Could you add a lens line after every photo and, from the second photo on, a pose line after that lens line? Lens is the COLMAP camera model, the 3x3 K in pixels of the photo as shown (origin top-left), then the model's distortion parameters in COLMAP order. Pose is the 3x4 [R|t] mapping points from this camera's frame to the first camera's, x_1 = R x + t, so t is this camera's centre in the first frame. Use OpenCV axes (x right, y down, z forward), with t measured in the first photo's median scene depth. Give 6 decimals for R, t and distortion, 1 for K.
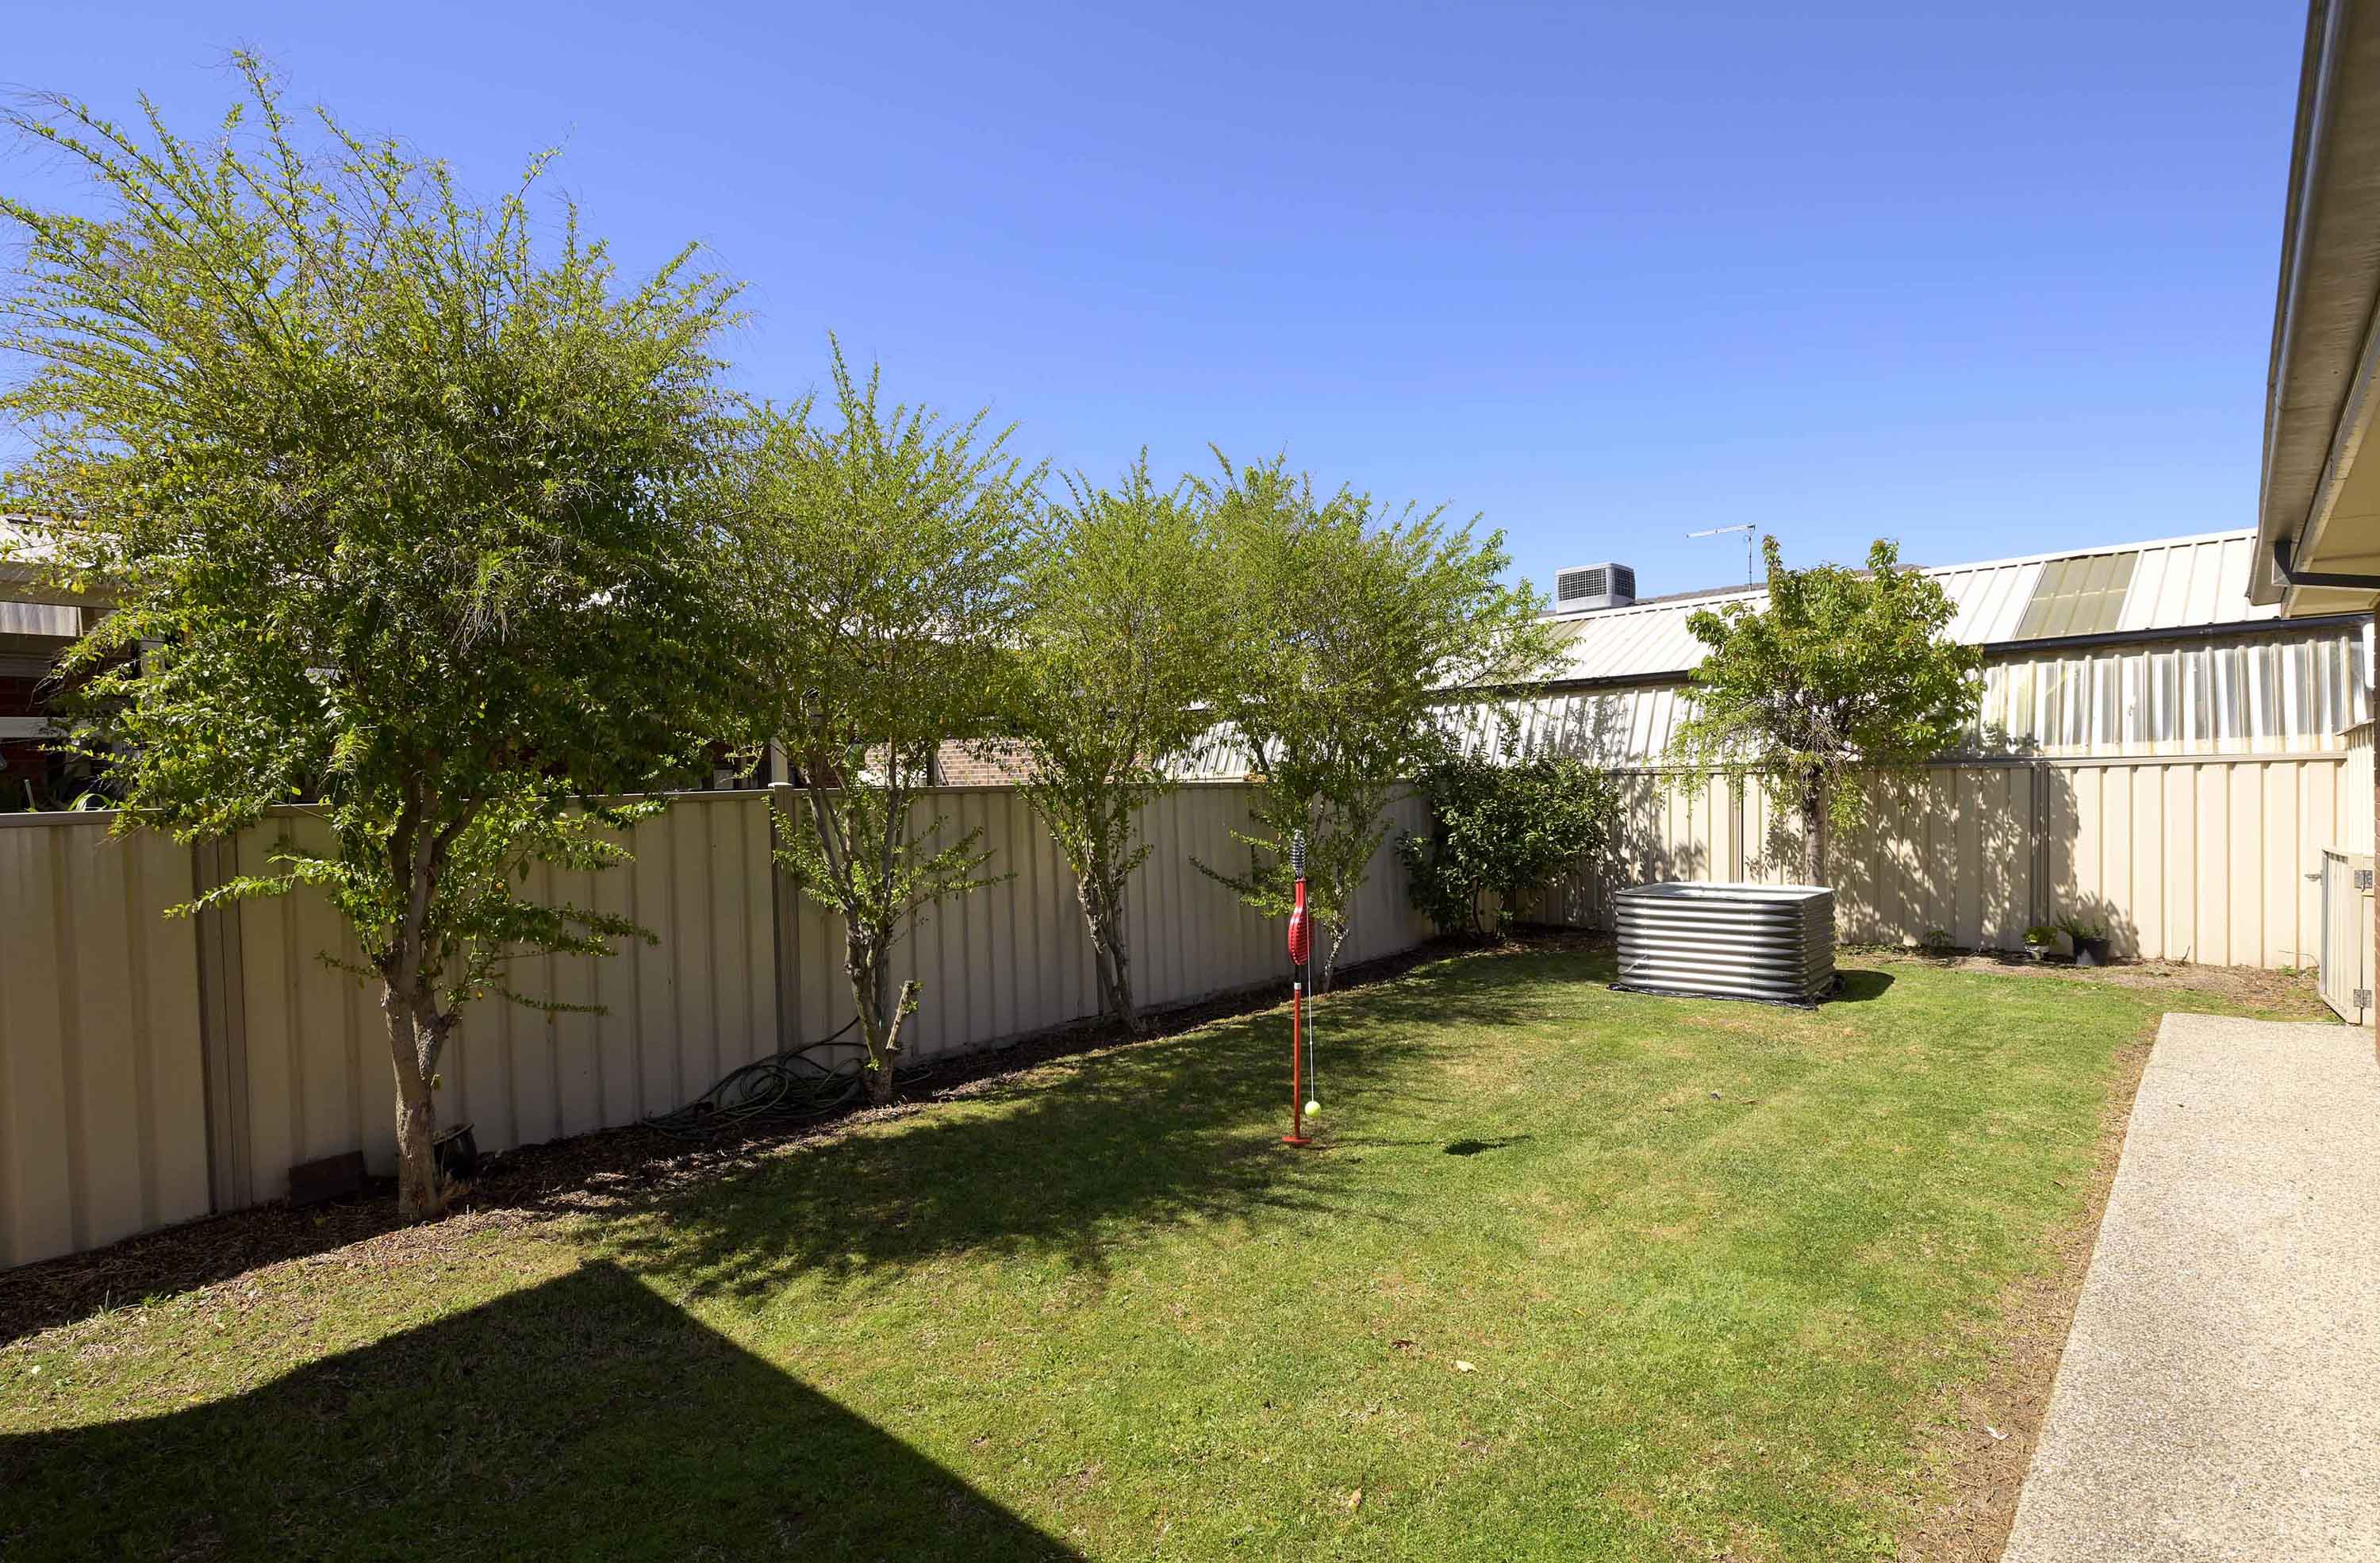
lens RADIAL K [[1150.8, 0, 1190.0], [0, 1150.8, 781.5], [0, 0, 1]] dist [0.000587, 0.000065]
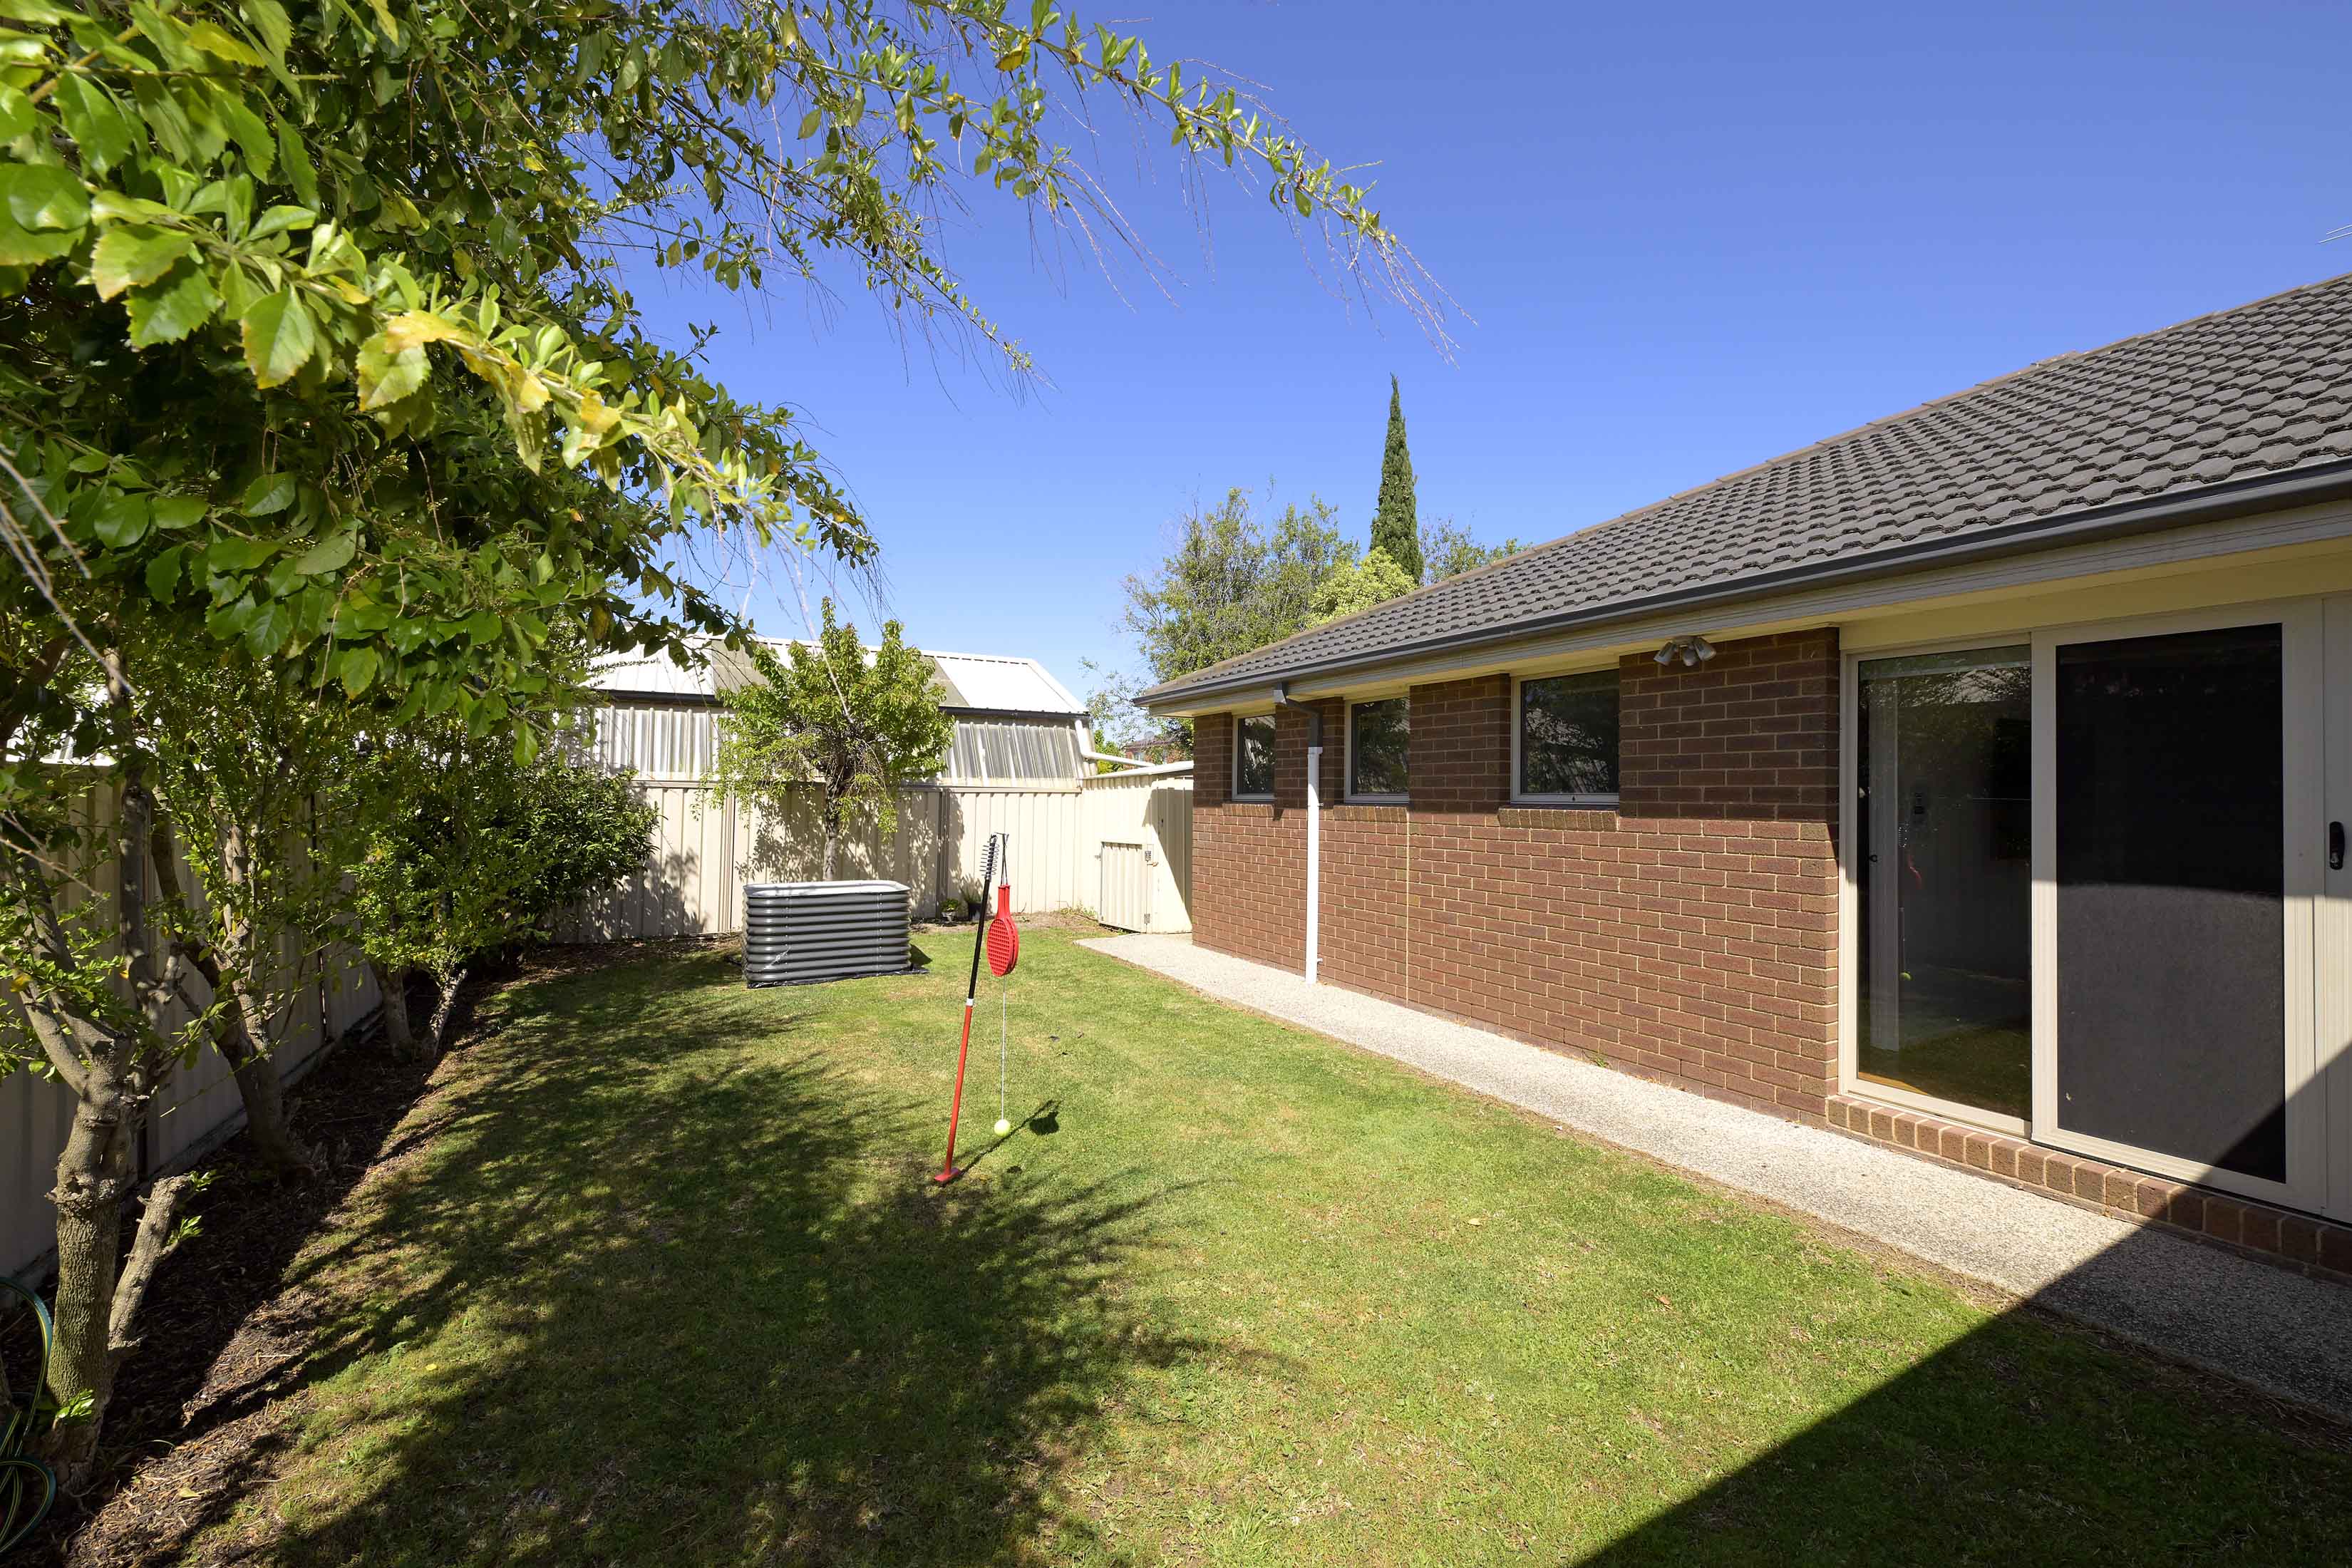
lens RADIAL K [[934.6, 0, 1176.0], [0, 934.6, 784.0], [0, 0, 1]] dist [-0.000815, -0.000052]
pose [[0.317426, 0.040224, 0.947430, -0.487626], [-0.019523, 0.999165, -0.035879, 0.023035], [-0.948082, -0.007108, 0.317946, 0.520599]]
